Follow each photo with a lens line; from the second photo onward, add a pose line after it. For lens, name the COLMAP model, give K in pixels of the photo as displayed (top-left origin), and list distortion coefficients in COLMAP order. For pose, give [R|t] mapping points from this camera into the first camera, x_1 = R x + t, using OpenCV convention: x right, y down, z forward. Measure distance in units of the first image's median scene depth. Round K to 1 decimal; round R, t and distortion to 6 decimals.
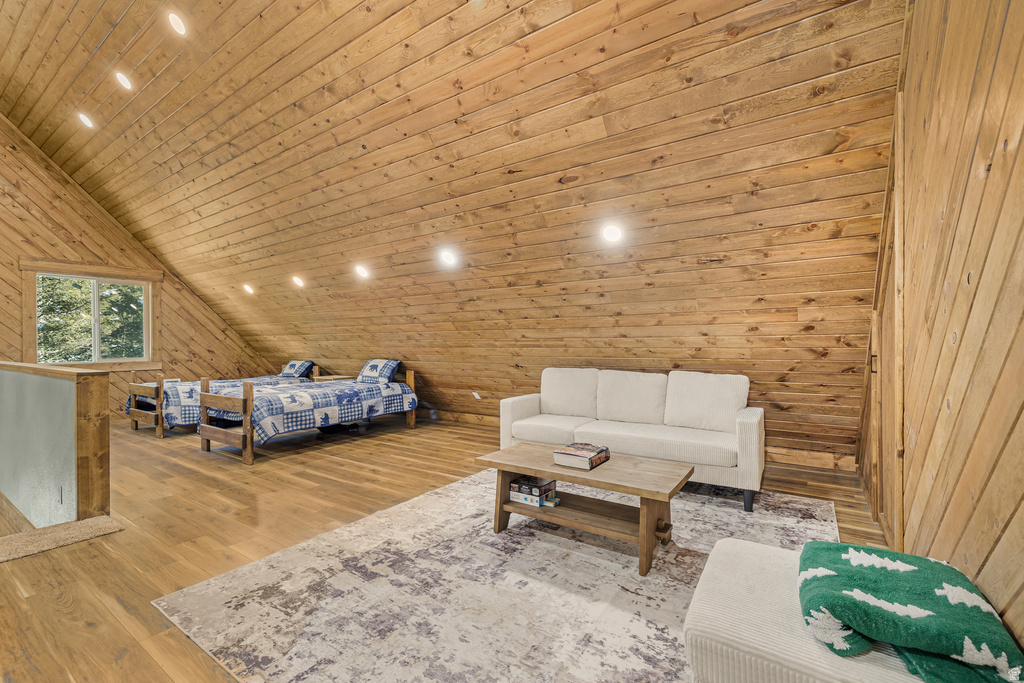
lens RADIAL K [[433.2, 0, 507.4], [0, 433.2, 345.6], [0, 0, 1]] dist [-0.000259, -0.000242]
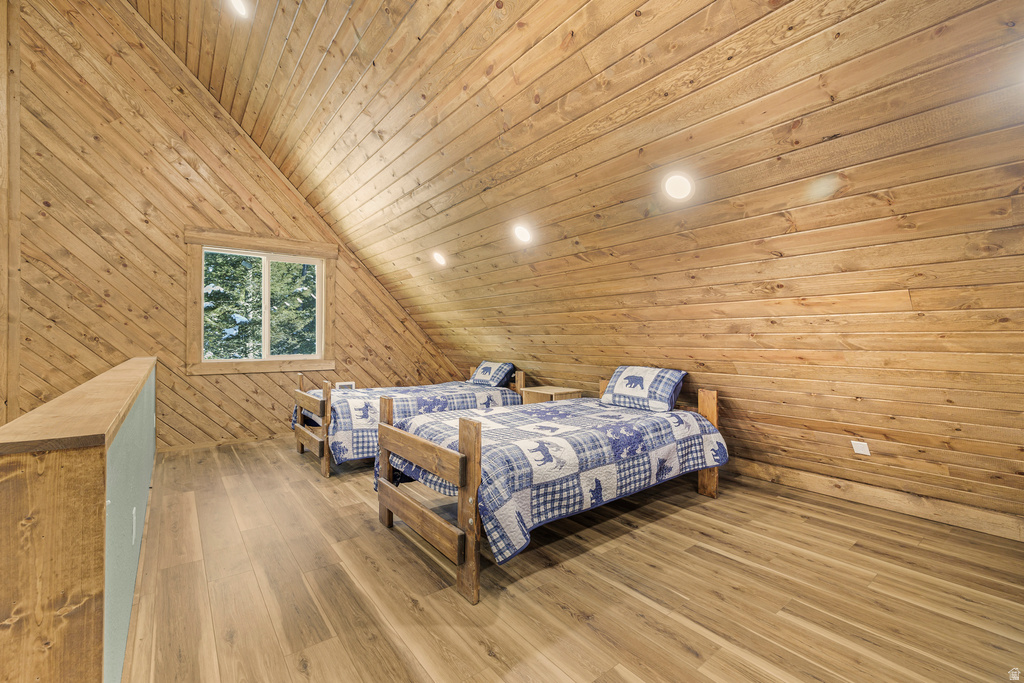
lens RADIAL K [[433.2, 0, 517.0], [0, 433.2, 339.1], [0, 0, 1]] dist [-0.000259, -0.000242]
pose [[0.955810, 0.010326, -0.293804, -0.302622], [-0.012650, 0.999902, -0.006009, -0.000318], [0.293713, 0.009460, 0.955847, 0.415809]]
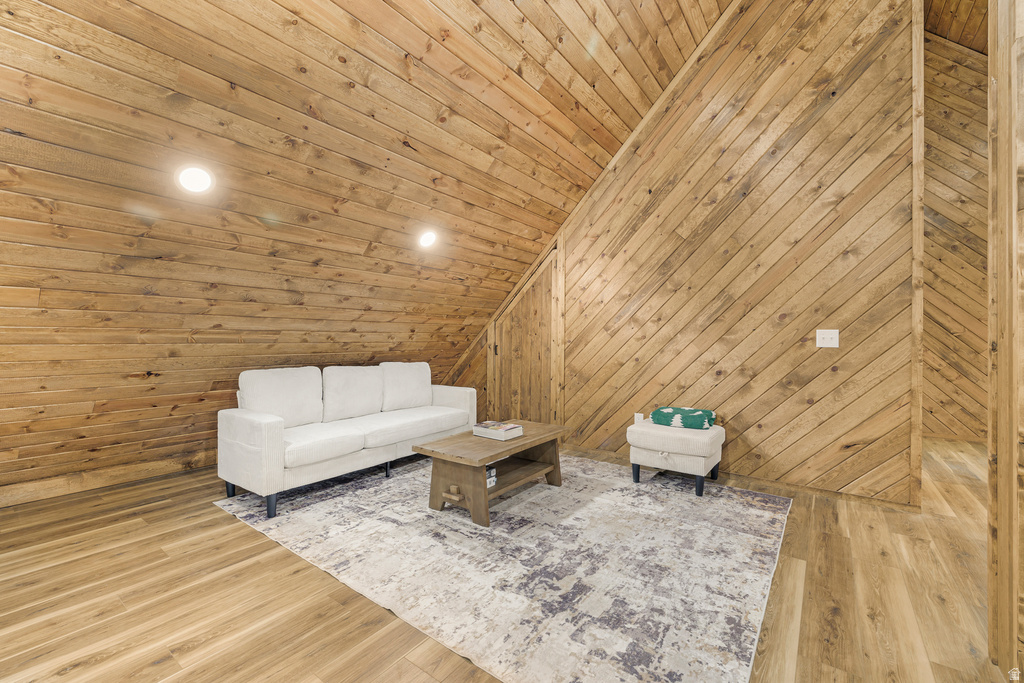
lens RADIAL K [[433.2, 0, 493.0], [0, 433.2, 334.4], [0, 0, 1]] dist [-0.000259, -0.000242]
pose [[0.055699, 0.013304, 0.998359, -0.462420], [0.000530, 0.999911, -0.013354, 0.000008], [-0.998447, 0.001273, 0.055687, 0.416795]]
